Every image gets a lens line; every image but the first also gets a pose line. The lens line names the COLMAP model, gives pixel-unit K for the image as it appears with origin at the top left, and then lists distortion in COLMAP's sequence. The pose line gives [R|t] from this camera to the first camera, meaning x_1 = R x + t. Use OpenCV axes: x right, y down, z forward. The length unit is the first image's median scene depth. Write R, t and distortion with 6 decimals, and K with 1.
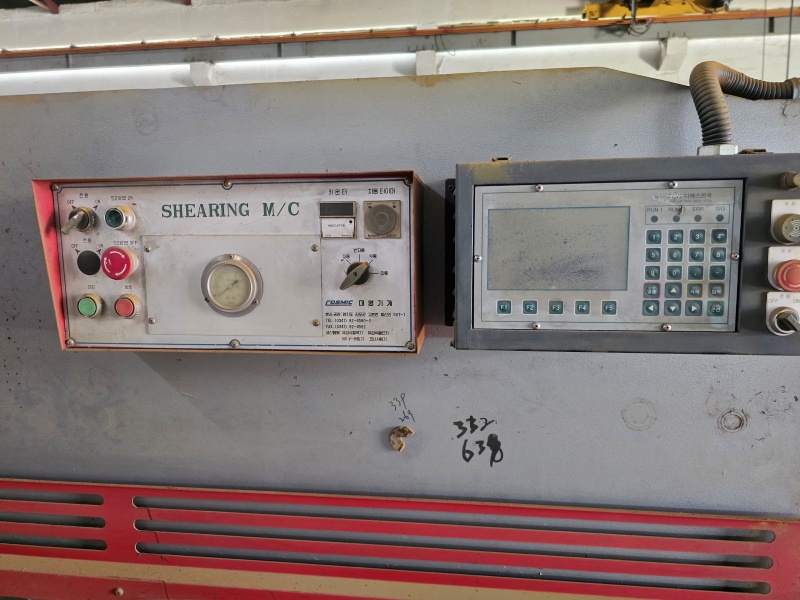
lens RADIAL K [[542.1, 0, 405.6], [0, 542.1, 298.9], [0, 0, 1]] dist [0.044450, -0.007390]
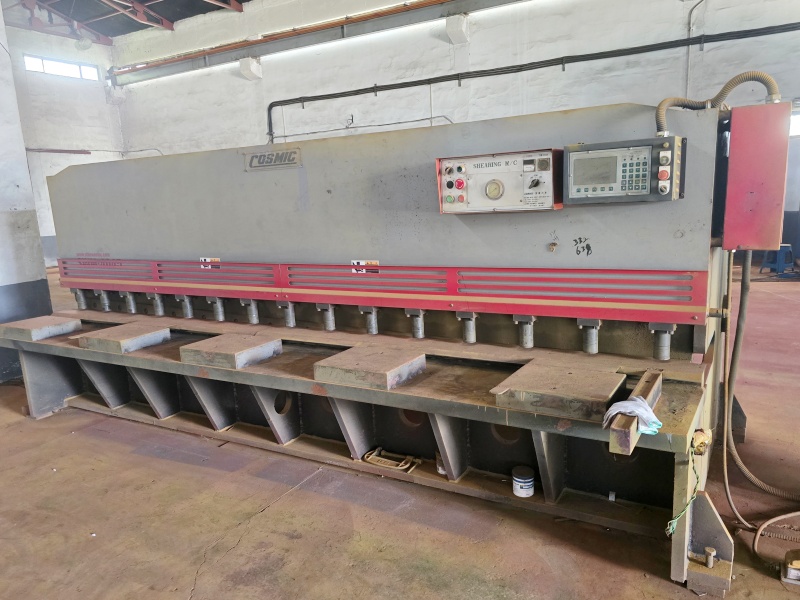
lens RADIAL K [[540.1, 0, 403.1], [0, 540.1, 305.1], [0, 0, 1]] dist [0.012246, 0.001605]
pose [[0.902533, 0.051069, -0.427581, 0.577998], [-0.003378, 0.993752, 0.111561, 0.298102], [0.430607, -0.099243, 0.897067, -2.115755]]
